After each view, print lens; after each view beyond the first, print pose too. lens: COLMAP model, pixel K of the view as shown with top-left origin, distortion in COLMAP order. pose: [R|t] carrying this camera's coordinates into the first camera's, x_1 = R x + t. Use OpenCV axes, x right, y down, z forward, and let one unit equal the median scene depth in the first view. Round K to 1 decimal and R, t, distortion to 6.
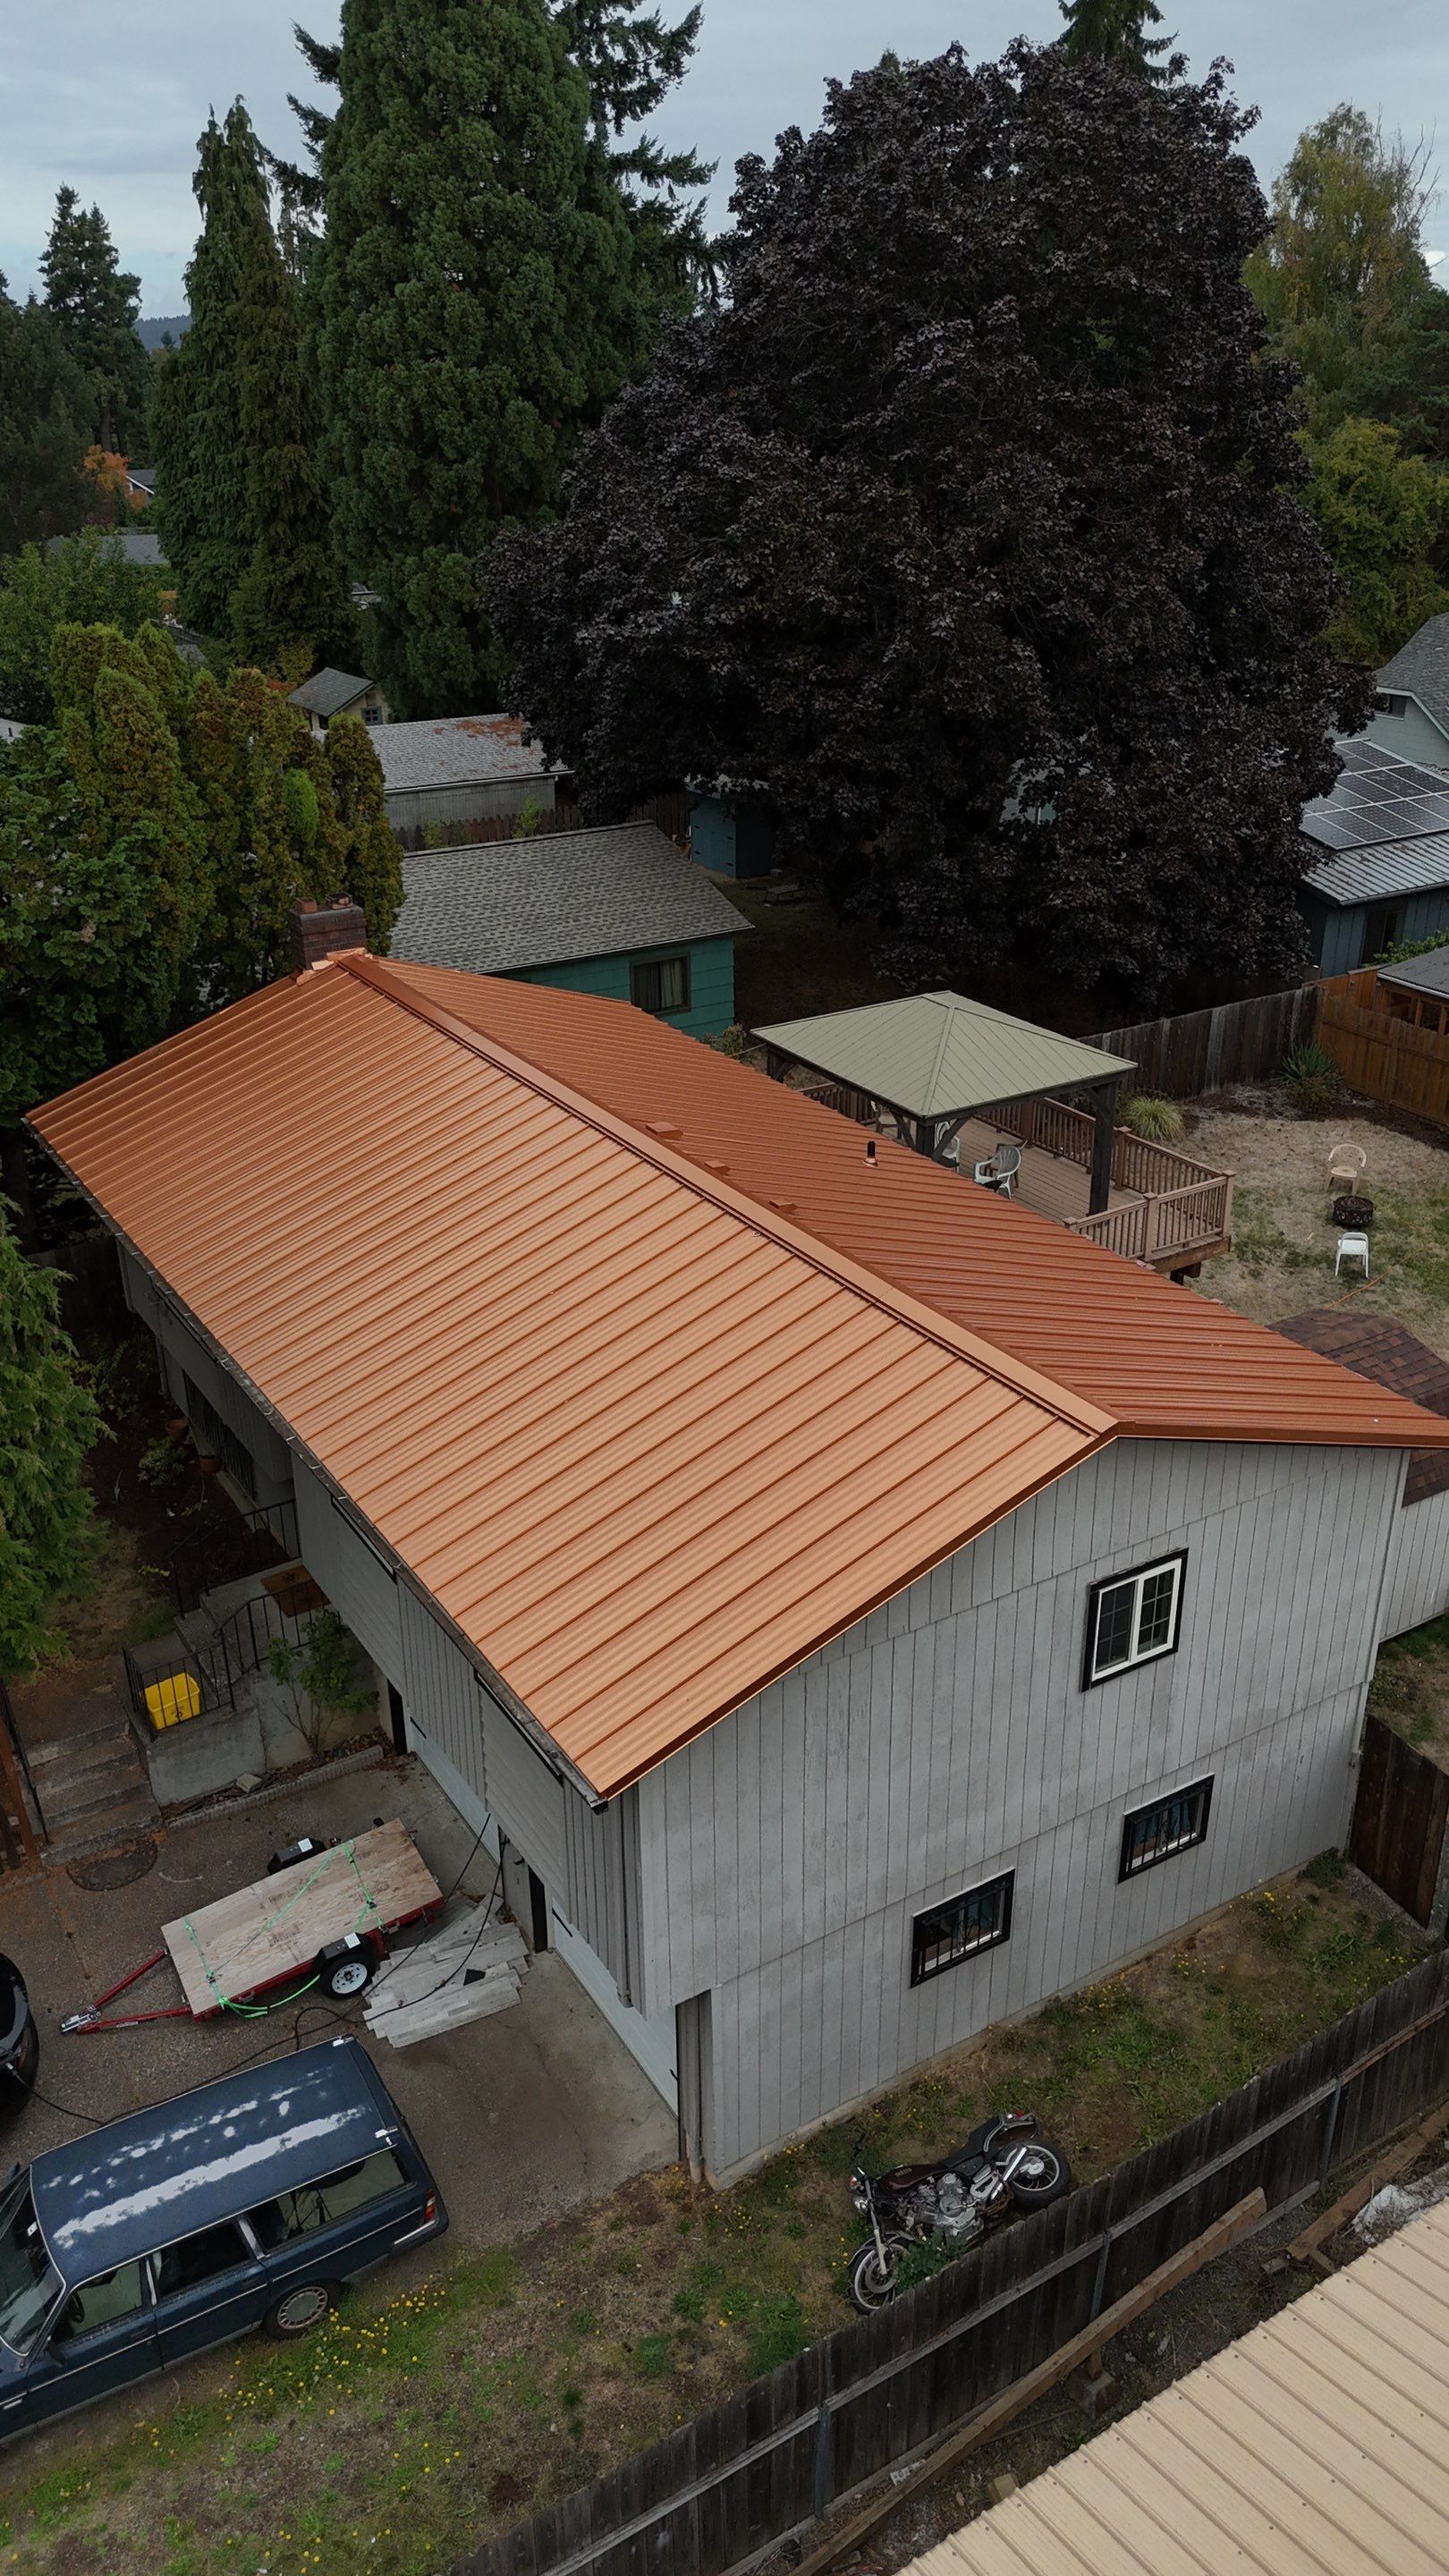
lens RADIAL K [[1900.9, 0, 732.7], [0, 1900.9, 1306.5], [0, 0, 1]] dist [0.059796, -0.052394]
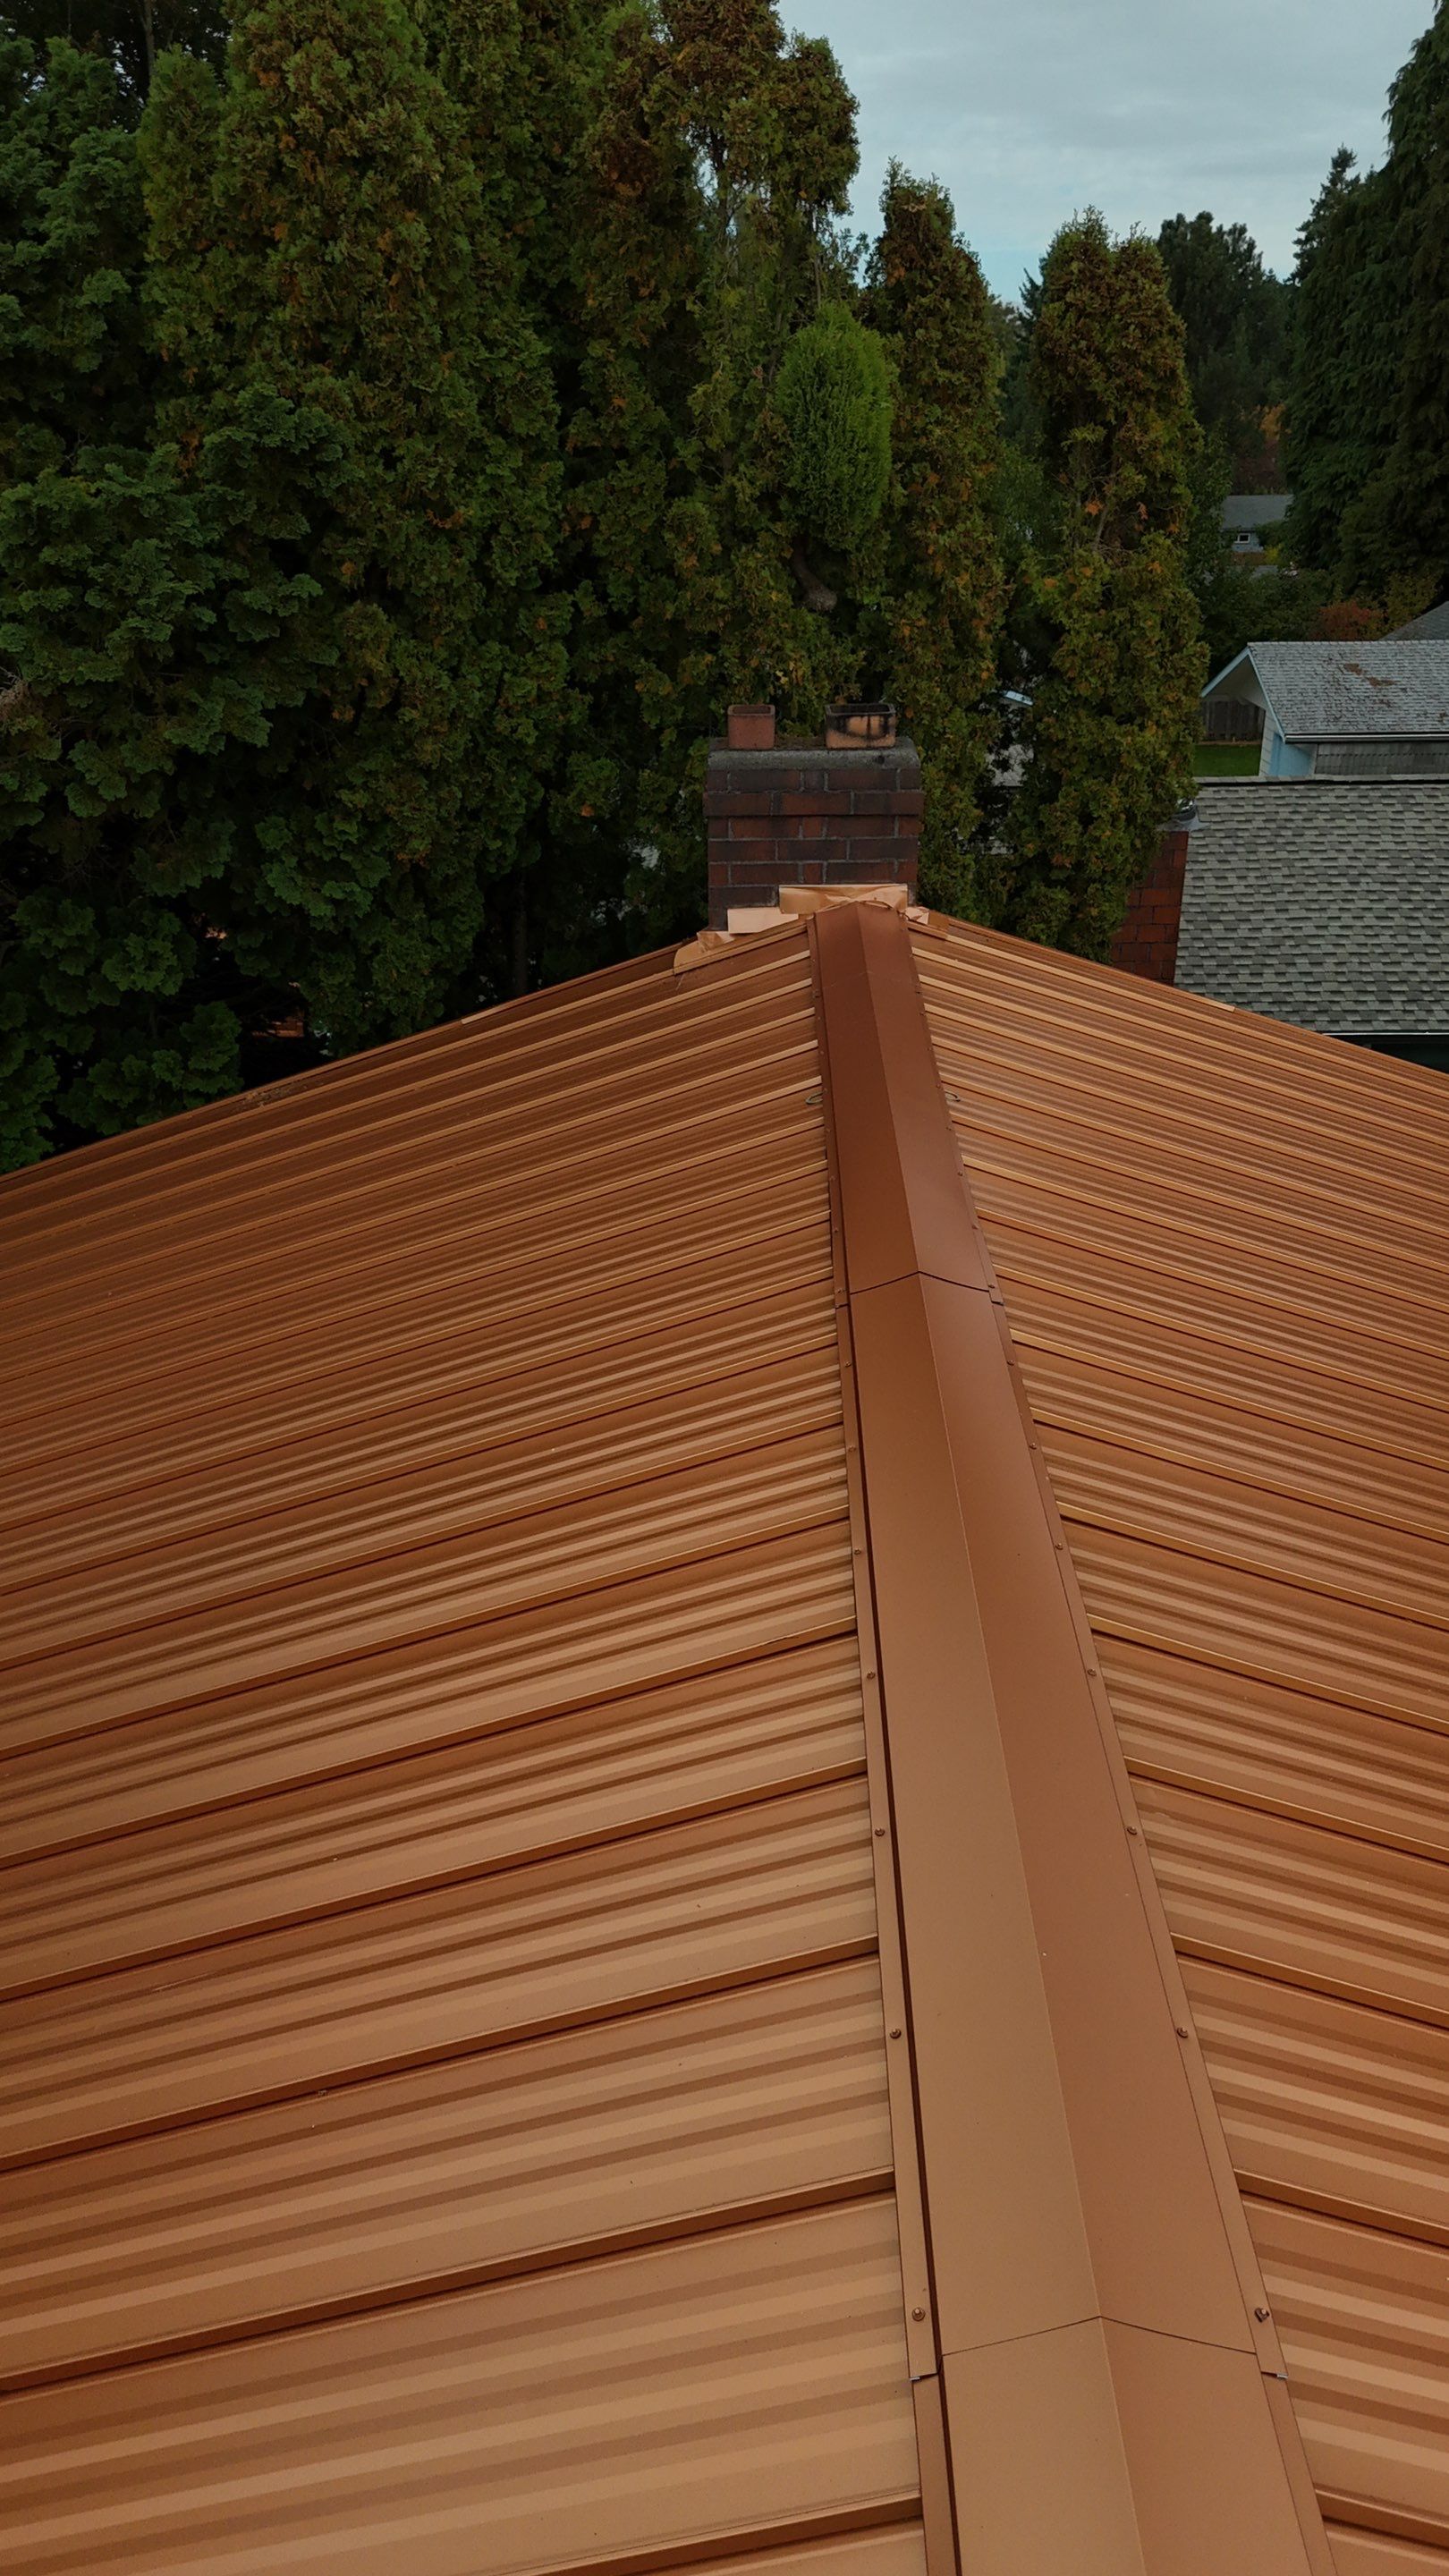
lens RADIAL K [[1900.9, 0, 731.7], [0, 1900.9, 1287.0], [0, 0, 1]] dist [0.059796, -0.052394]
pose [[0.836399, 0.223828, -0.500337, -0.046551], [-0.236279, 0.970888, 0.039350, -0.131038], [0.494579, 0.085307, 0.864936, 0.729031]]
